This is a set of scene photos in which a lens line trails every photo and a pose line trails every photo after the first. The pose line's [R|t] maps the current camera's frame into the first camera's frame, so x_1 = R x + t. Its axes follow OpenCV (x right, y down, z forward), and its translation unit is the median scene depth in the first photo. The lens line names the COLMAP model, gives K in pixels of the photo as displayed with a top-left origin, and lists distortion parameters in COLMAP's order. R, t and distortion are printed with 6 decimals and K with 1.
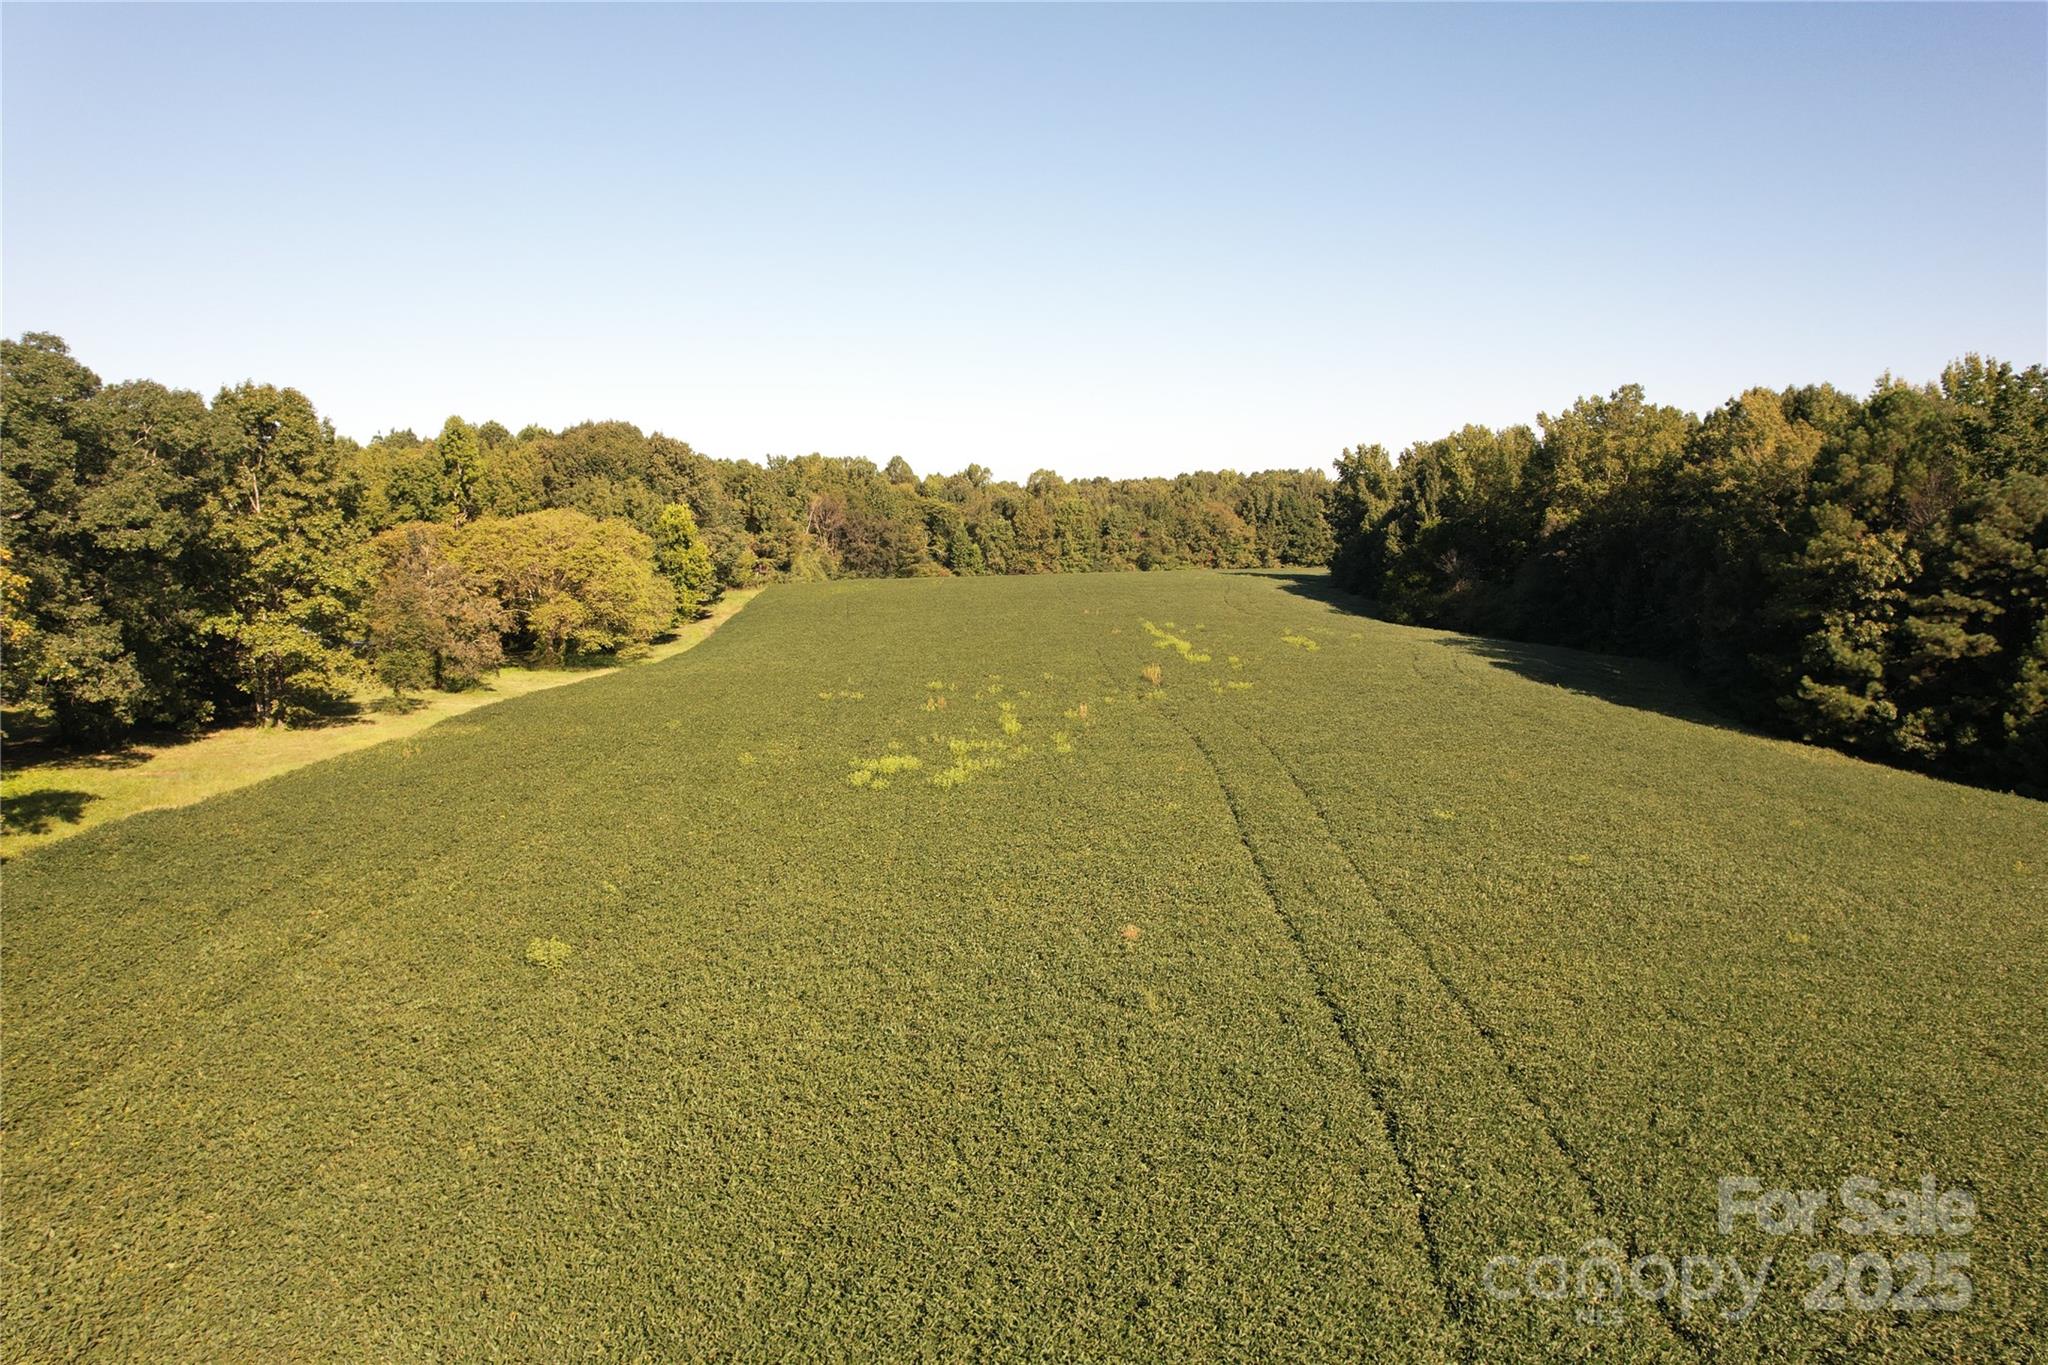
lens RADIAL K [[1307.9, 0, 1034.9], [0, 1307.9, 713.6], [0, 0, 1]] dist [-0.063361, 0.045447]
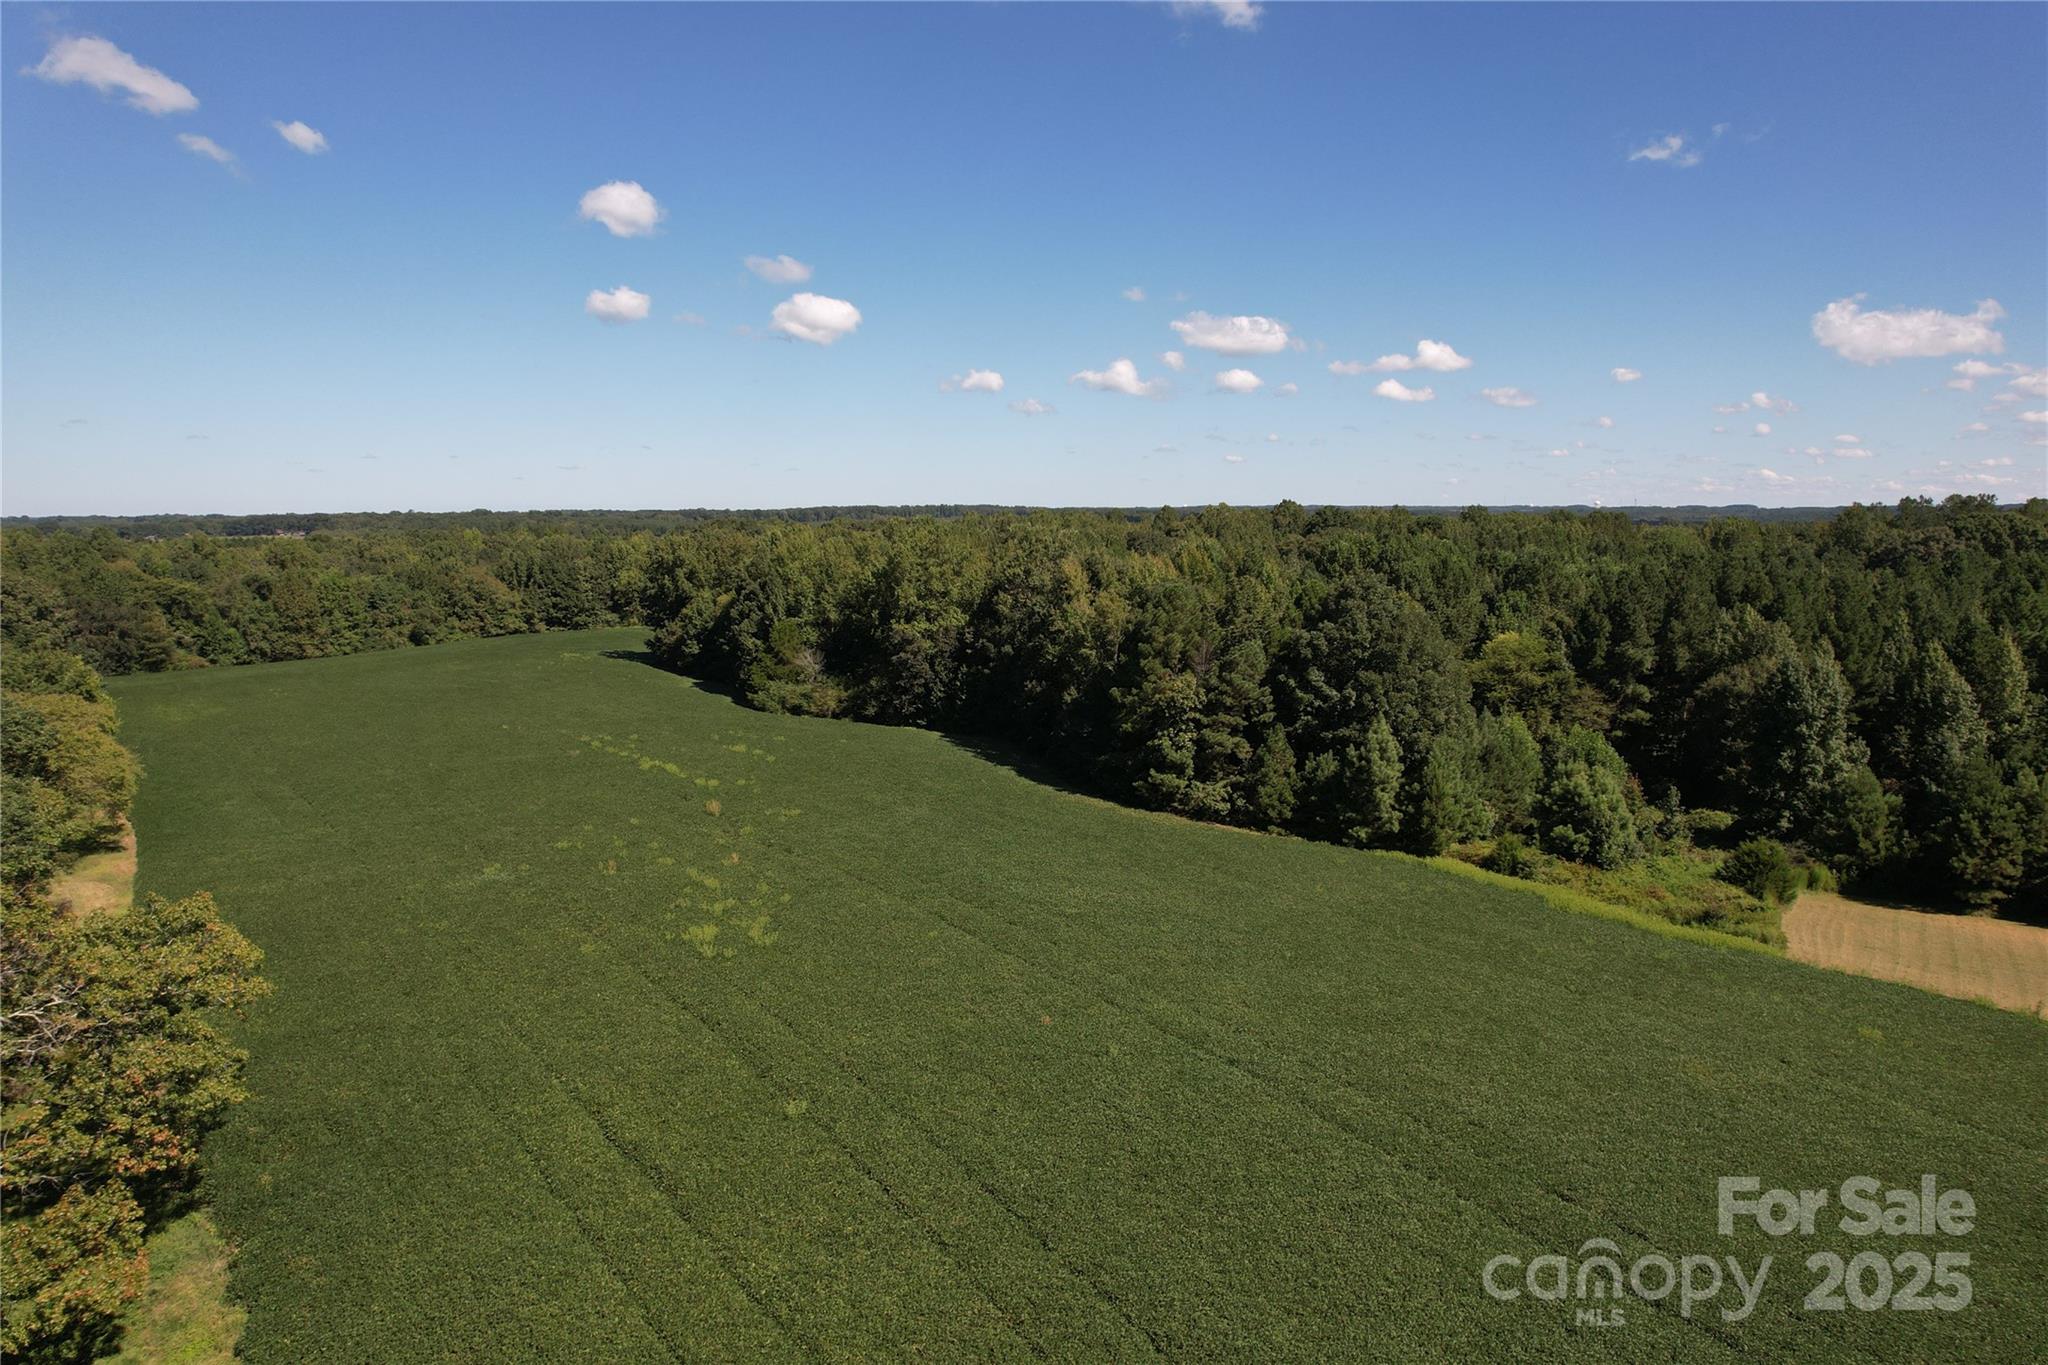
lens RADIAL K [[1307.9, 0, 1032.3], [0, 1307.9, 672.4], [0, 0, 1]] dist [-0.063361, 0.045447]
pose [[0.809639, -0.064314, 0.583394, -0.254627], [0.088670, 0.995973, -0.013260, -0.078319], [-0.580192, 0.062466, 0.812081, -0.130734]]
